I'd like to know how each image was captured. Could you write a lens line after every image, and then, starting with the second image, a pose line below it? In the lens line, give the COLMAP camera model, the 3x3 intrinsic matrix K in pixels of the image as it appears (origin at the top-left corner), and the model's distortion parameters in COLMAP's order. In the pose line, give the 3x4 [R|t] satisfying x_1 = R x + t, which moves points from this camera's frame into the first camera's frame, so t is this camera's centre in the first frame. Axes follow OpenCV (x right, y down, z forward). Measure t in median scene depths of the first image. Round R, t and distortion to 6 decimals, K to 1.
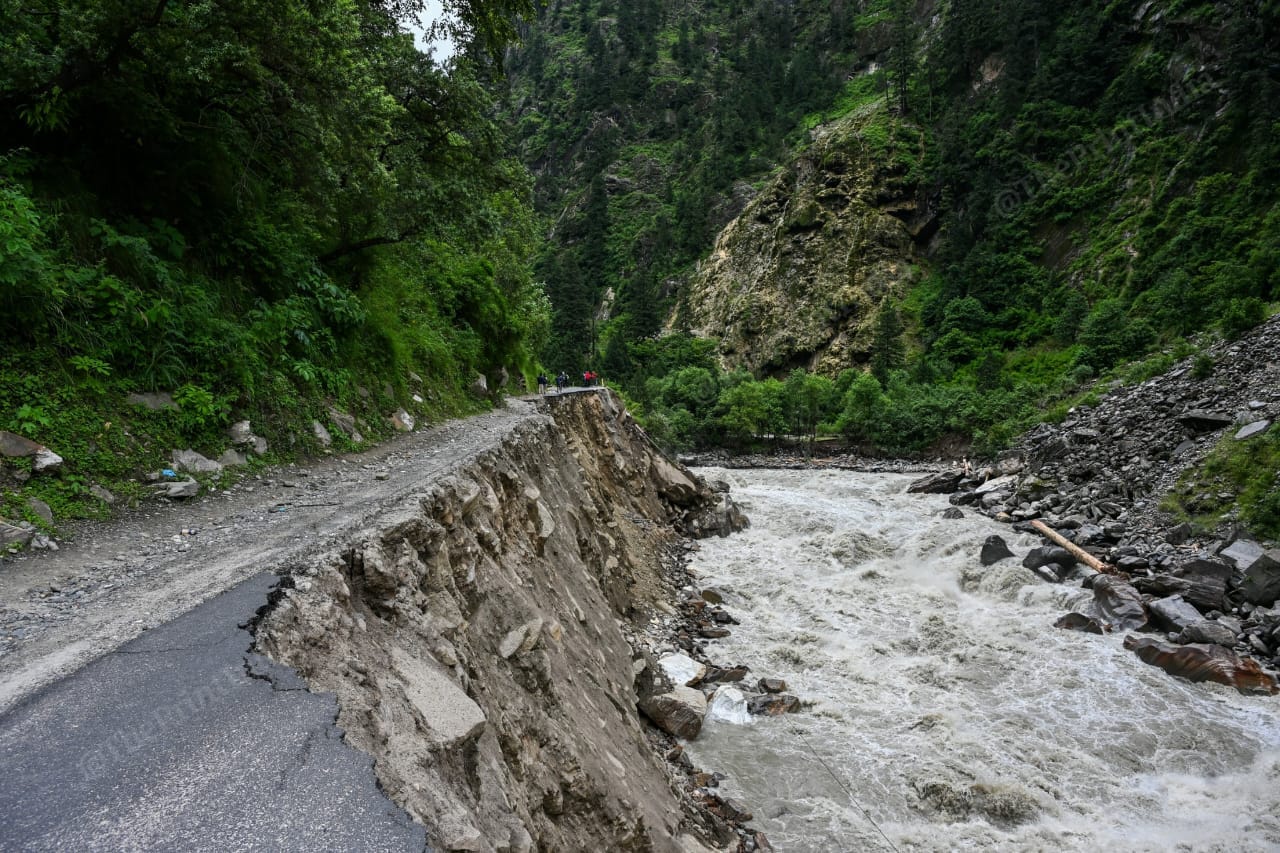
lens RADIAL K [[822.4, 0, 639.5], [0, 822.4, 428.7], [0, 0, 1]] dist [0.000409, 0.001287]
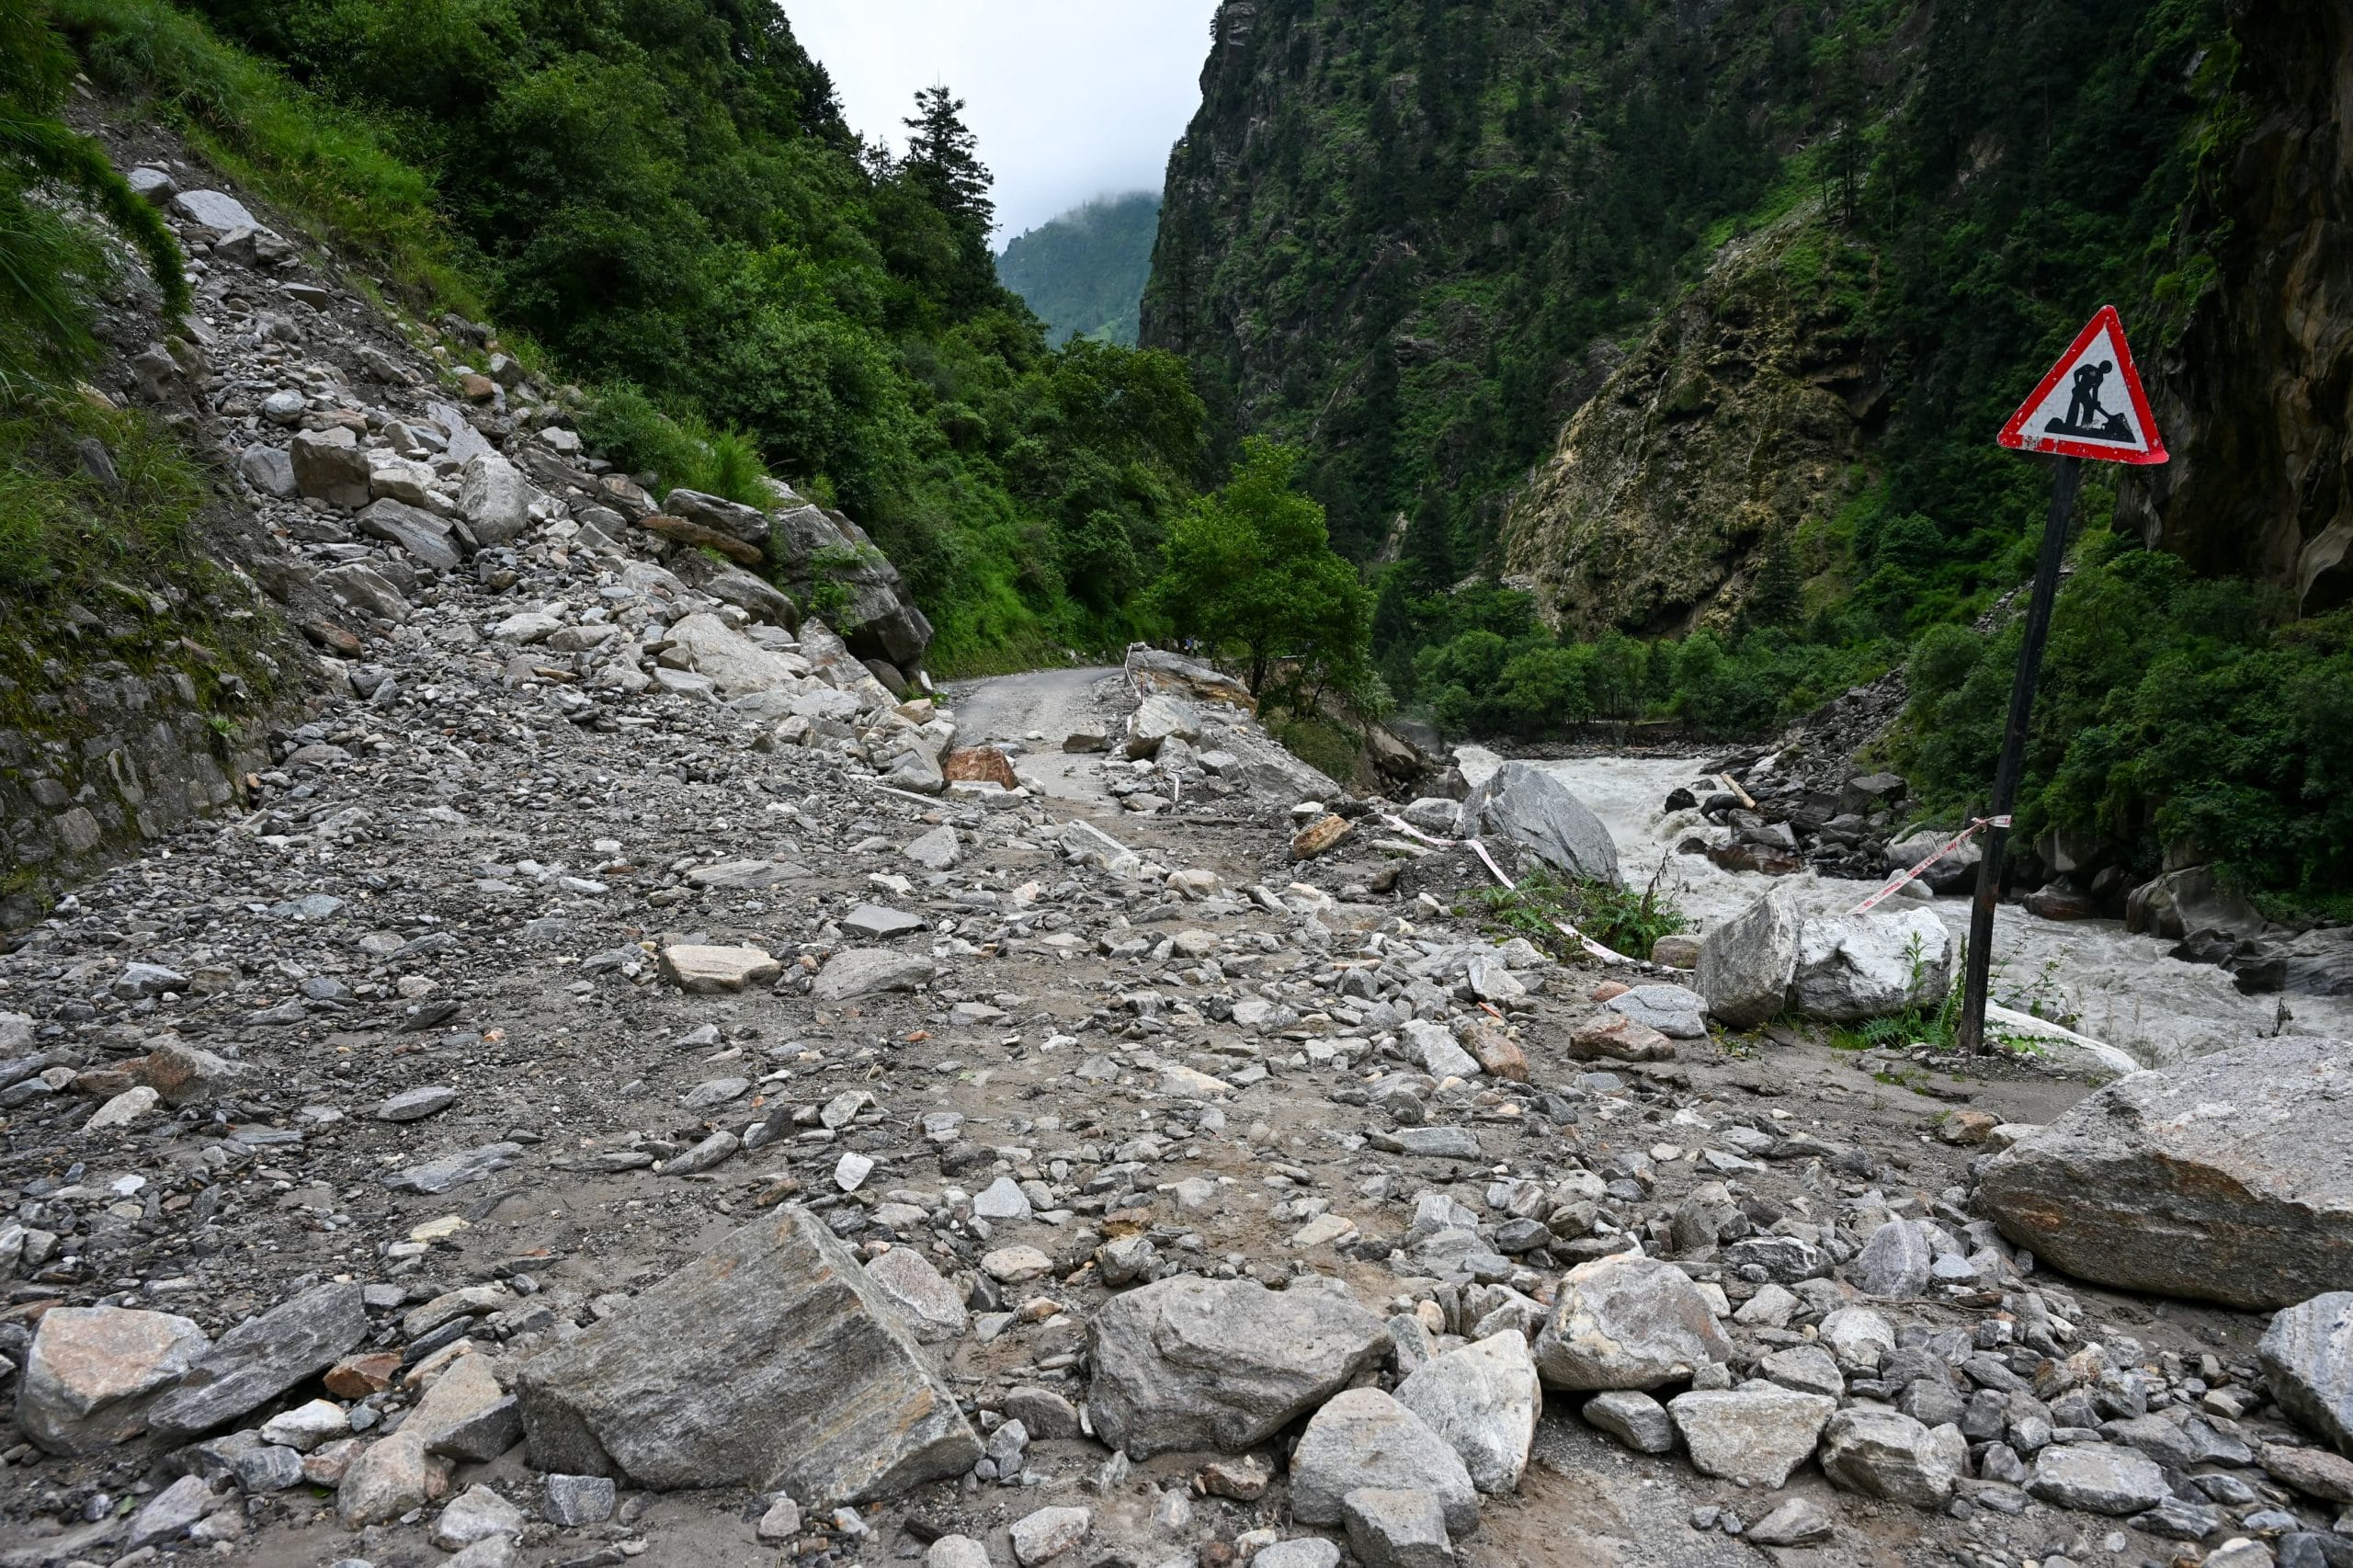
lens RADIAL K [[1511.8, 0, 1176.0], [0, 1511.8, 777.5], [0, 0, 1]] dist [0.000409, 0.001287]
pose [[0.975961, -0.007662, -0.217809, 0.057429], [0.011570, 0.999794, 0.016672, 0.019533], [0.217637, -0.018791, 0.975849, -0.249600]]
